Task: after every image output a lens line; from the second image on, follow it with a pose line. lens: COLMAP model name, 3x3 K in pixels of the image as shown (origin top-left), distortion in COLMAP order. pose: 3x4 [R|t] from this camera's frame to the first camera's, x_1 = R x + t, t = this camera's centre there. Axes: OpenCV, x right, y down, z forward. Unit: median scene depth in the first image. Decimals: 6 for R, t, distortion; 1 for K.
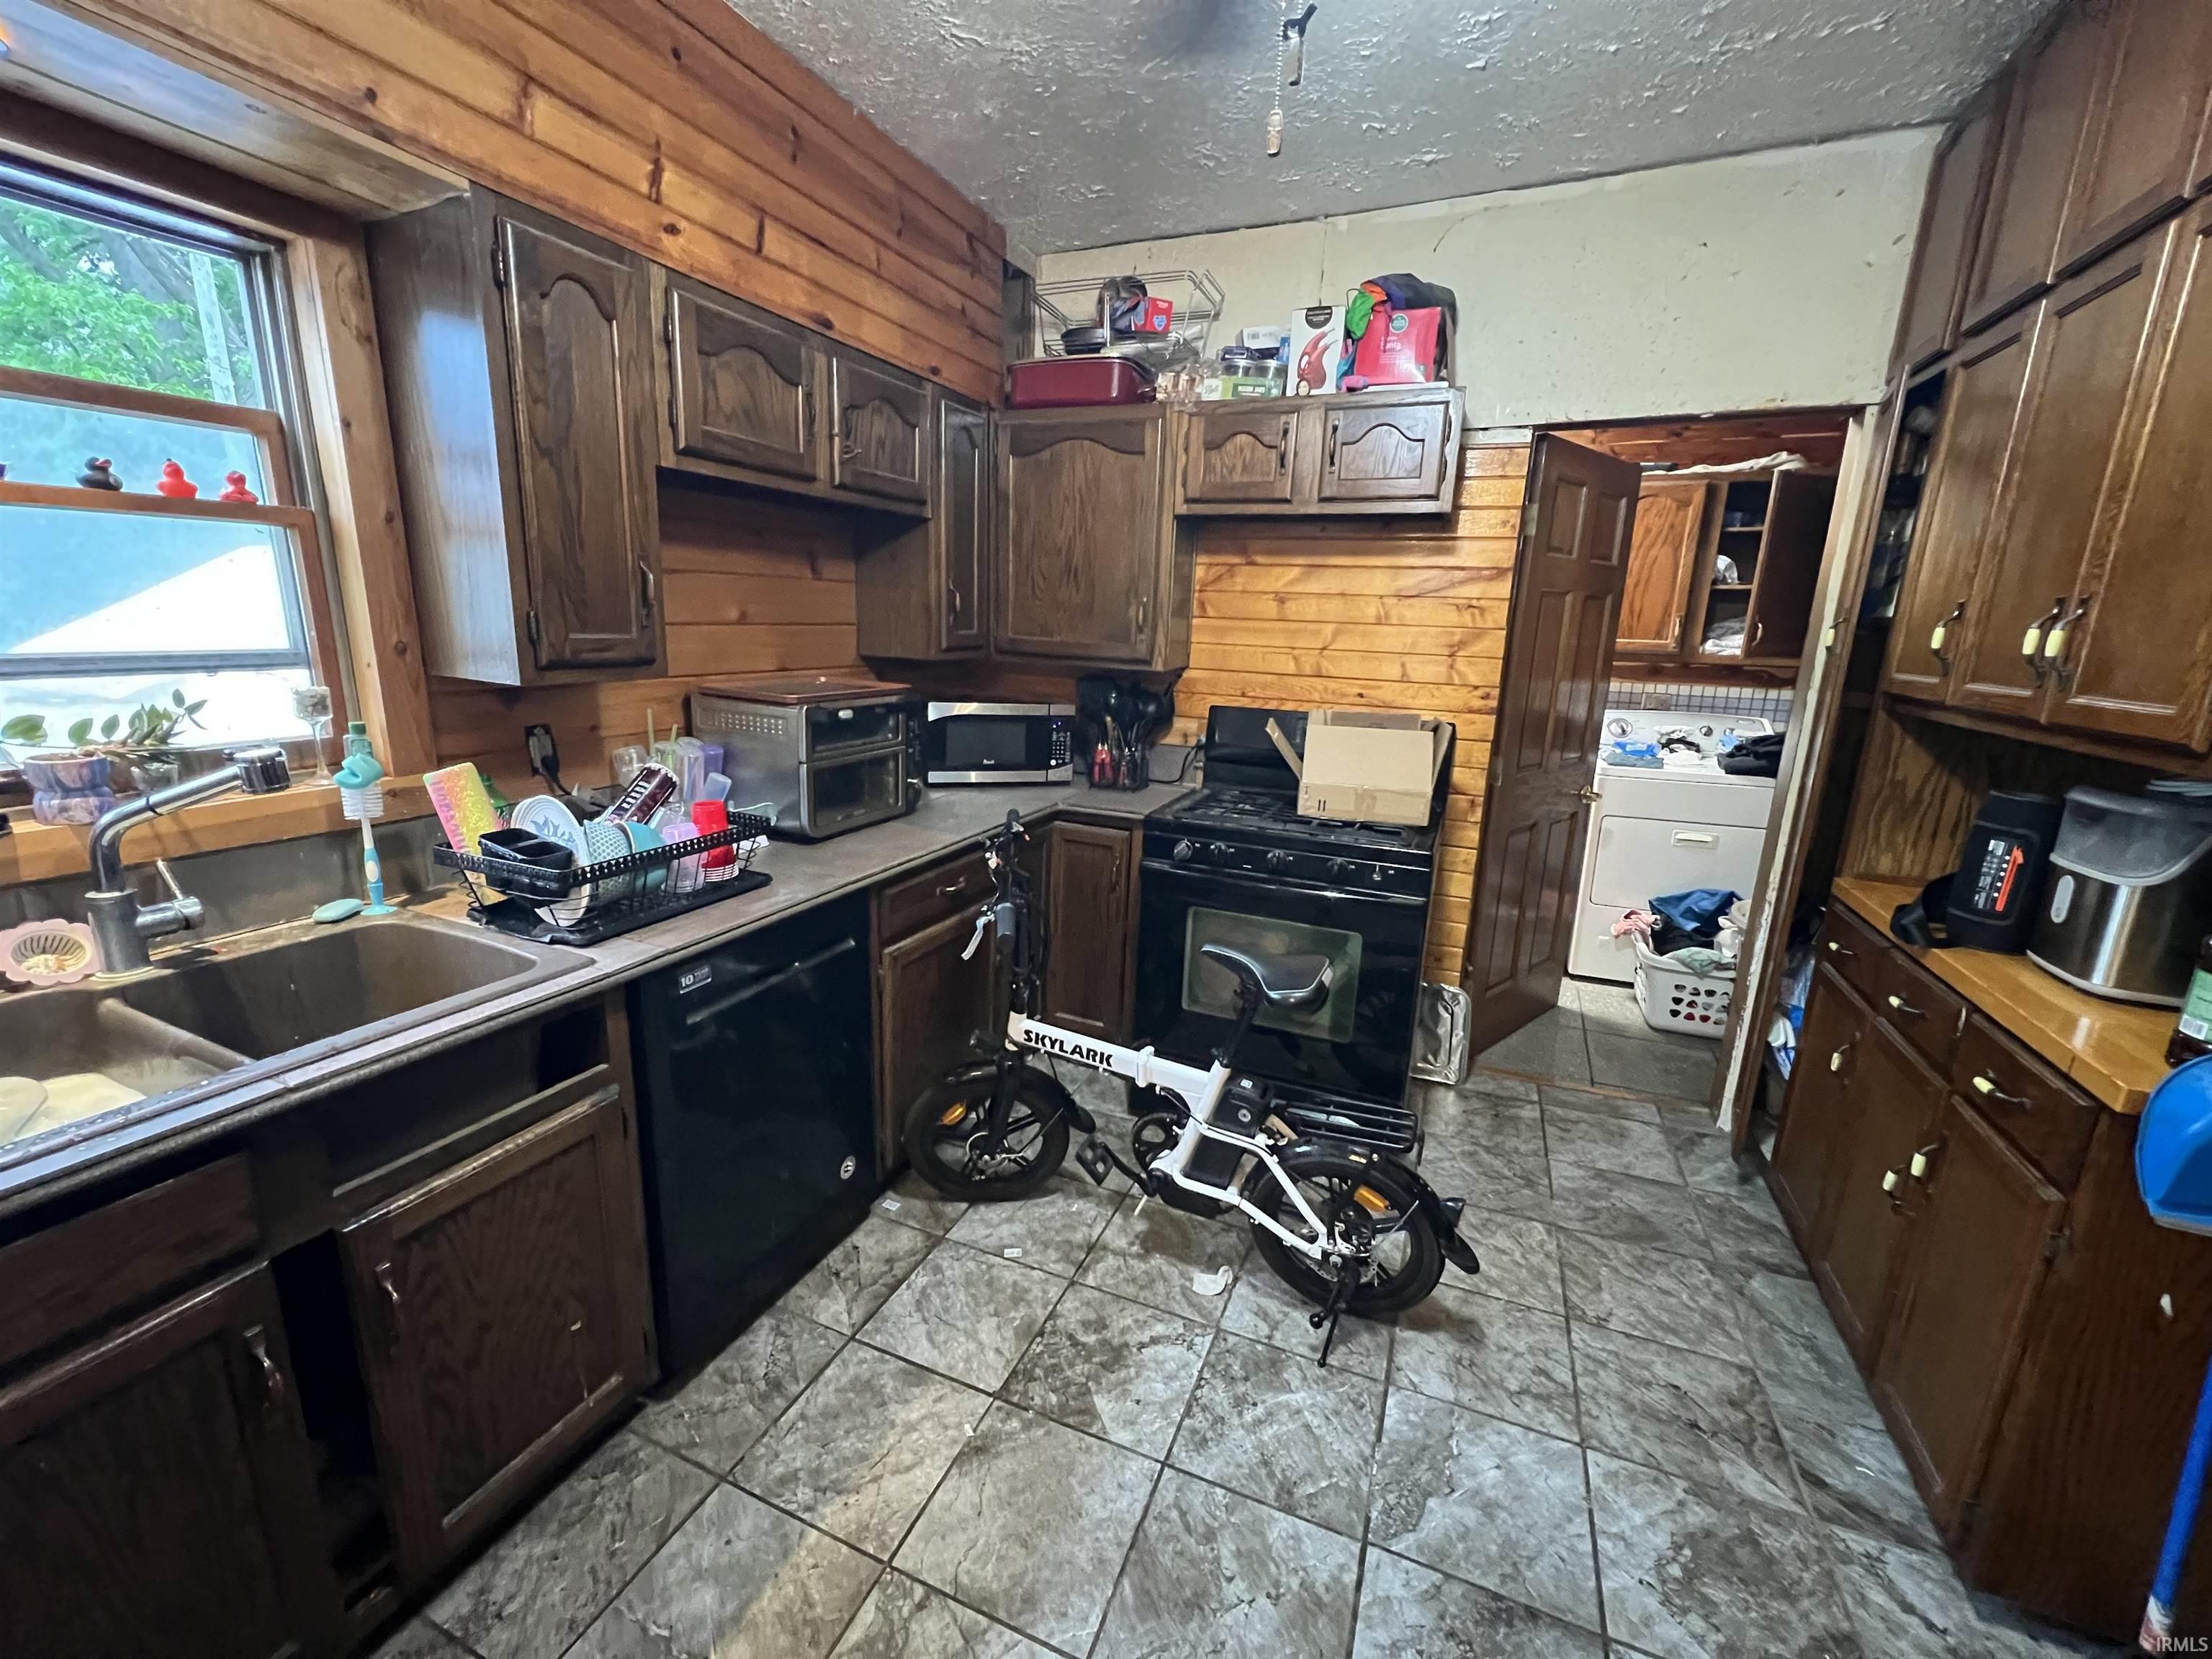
lens RADIAL K [[891.0, 0, 1104.9], [0, 891.0, 824.8], [0, 0, 1]] dist [-0.003818, 0.000855]
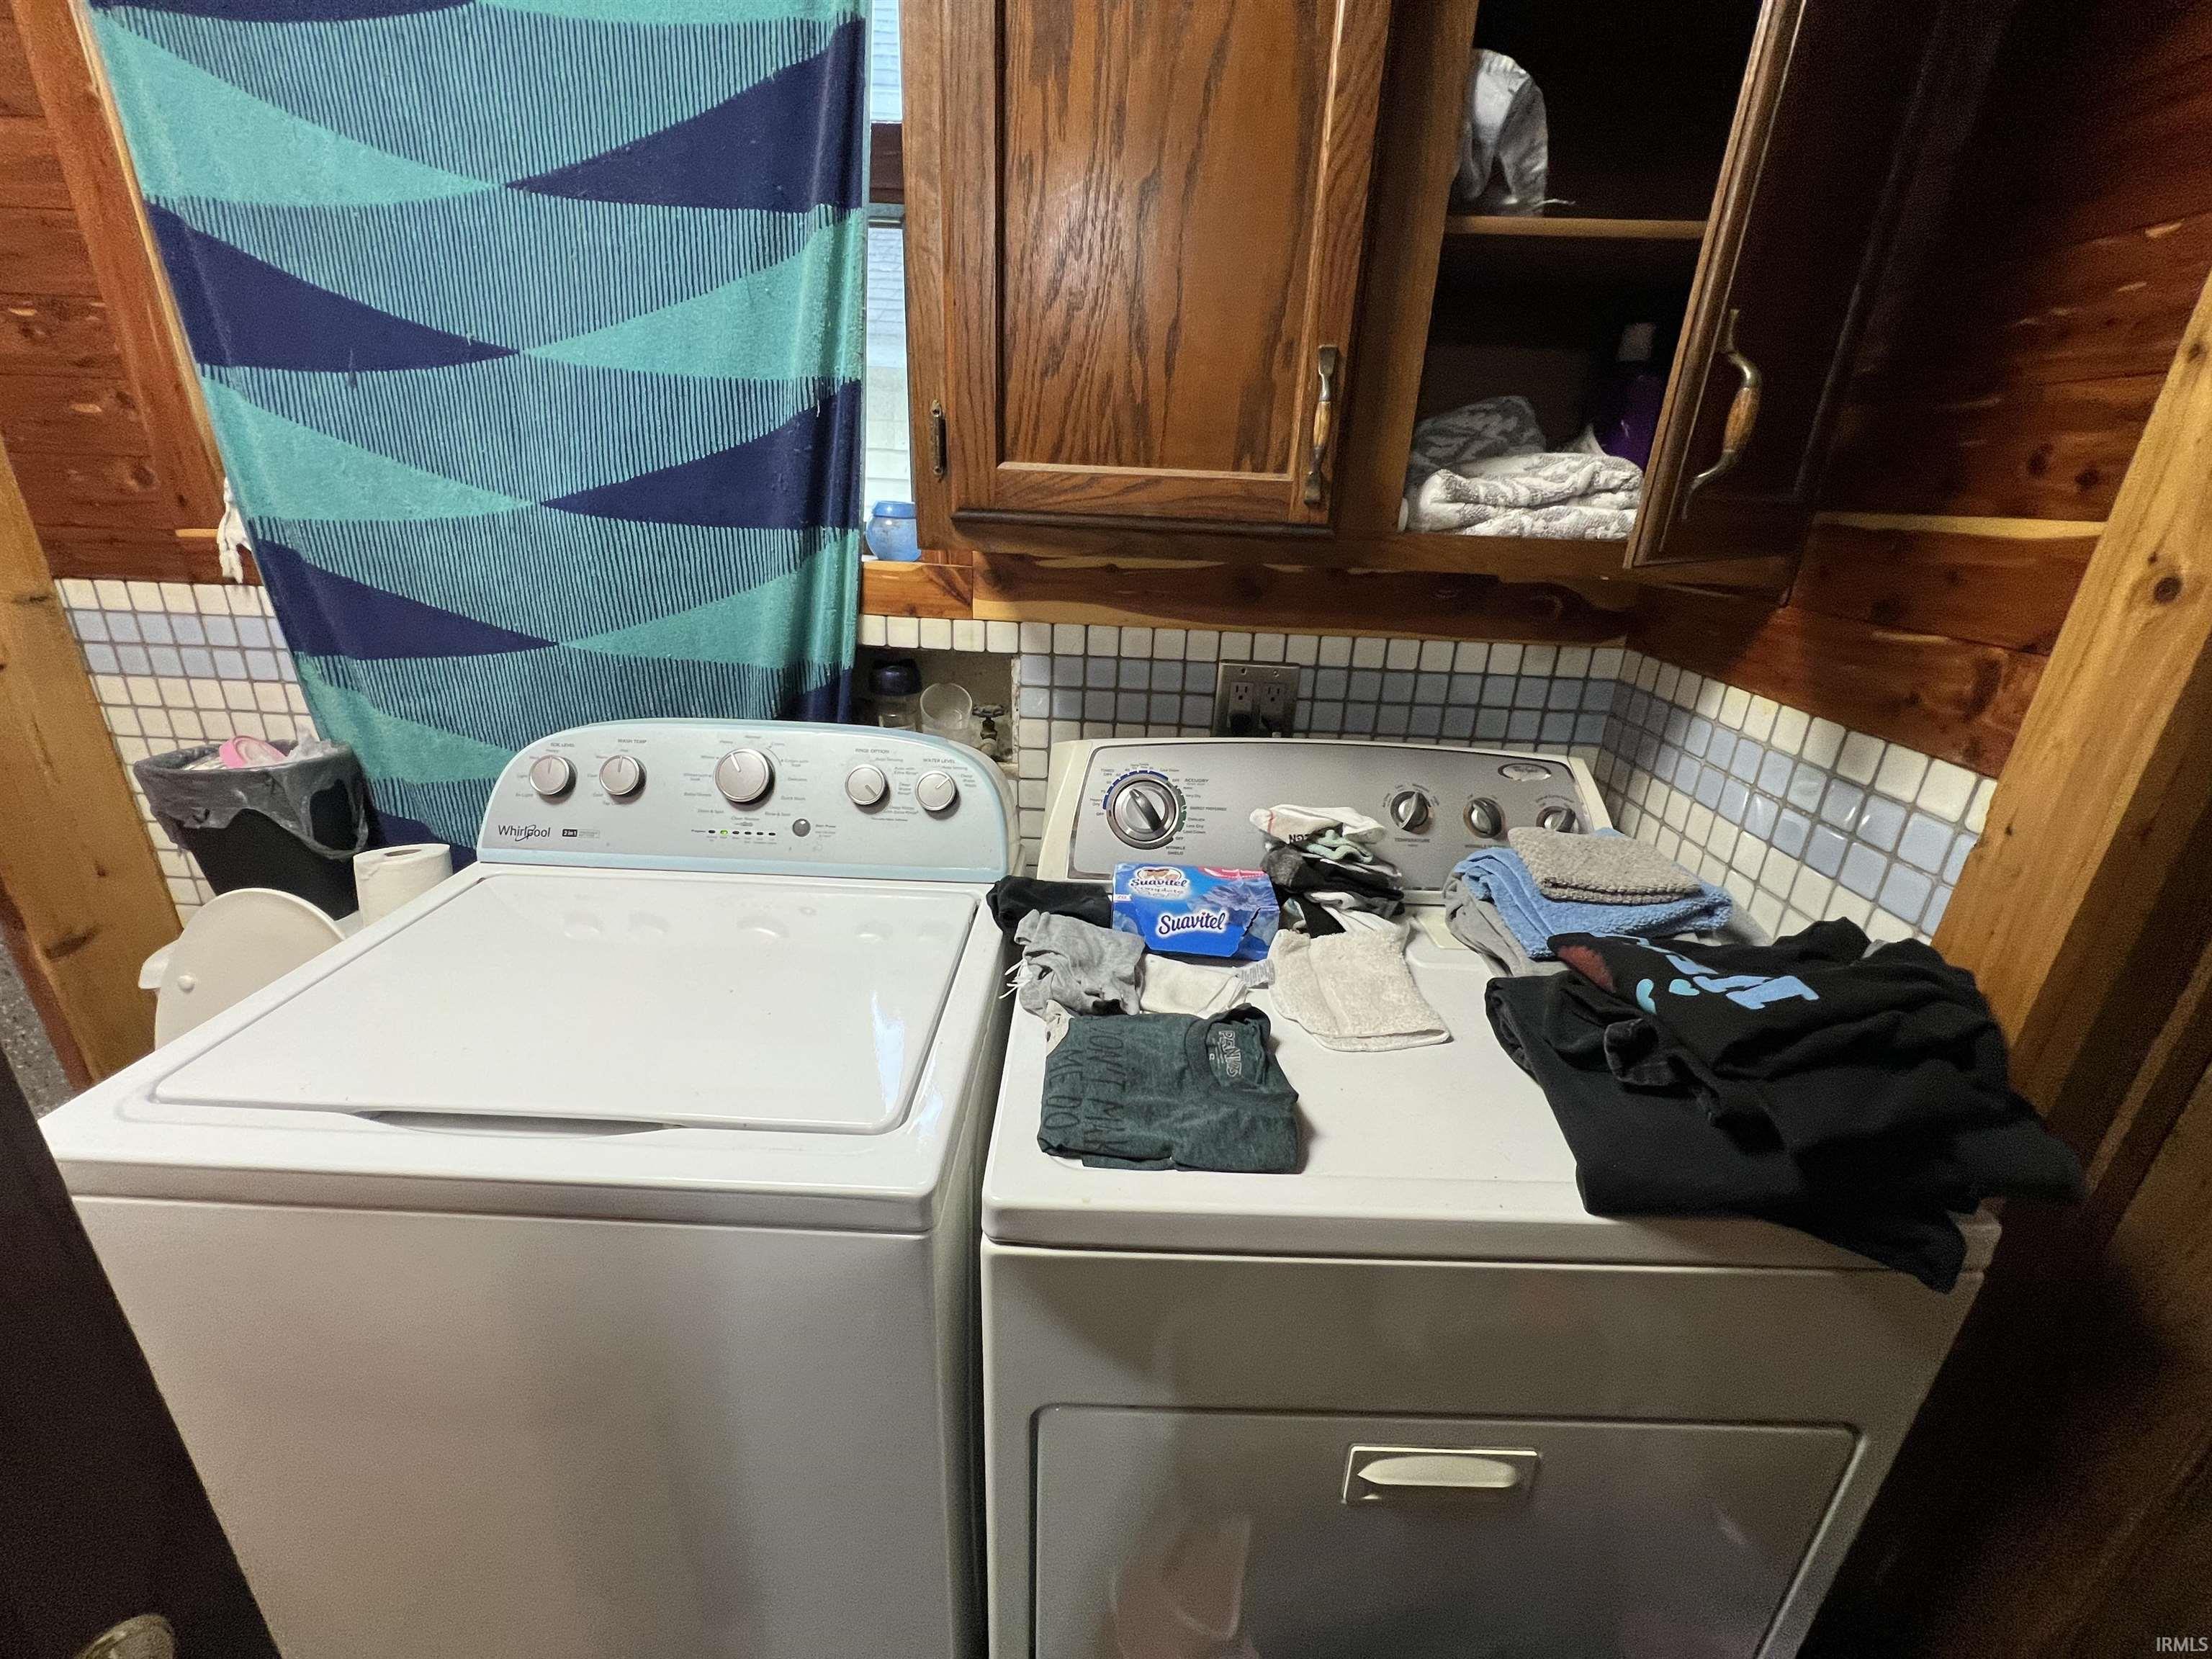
lens RADIAL K [[887.8, 0, 1105.1], [0, 887.8, 825.8], [0, 0, 1]] dist [0.002550, 0.000392]
pose [[0.927347, -0.118994, 0.354778, 0.485341], [0.068693, 0.986115, 0.151191, -0.151152], [-0.367843, -0.115836, 0.922645, 0.776827]]
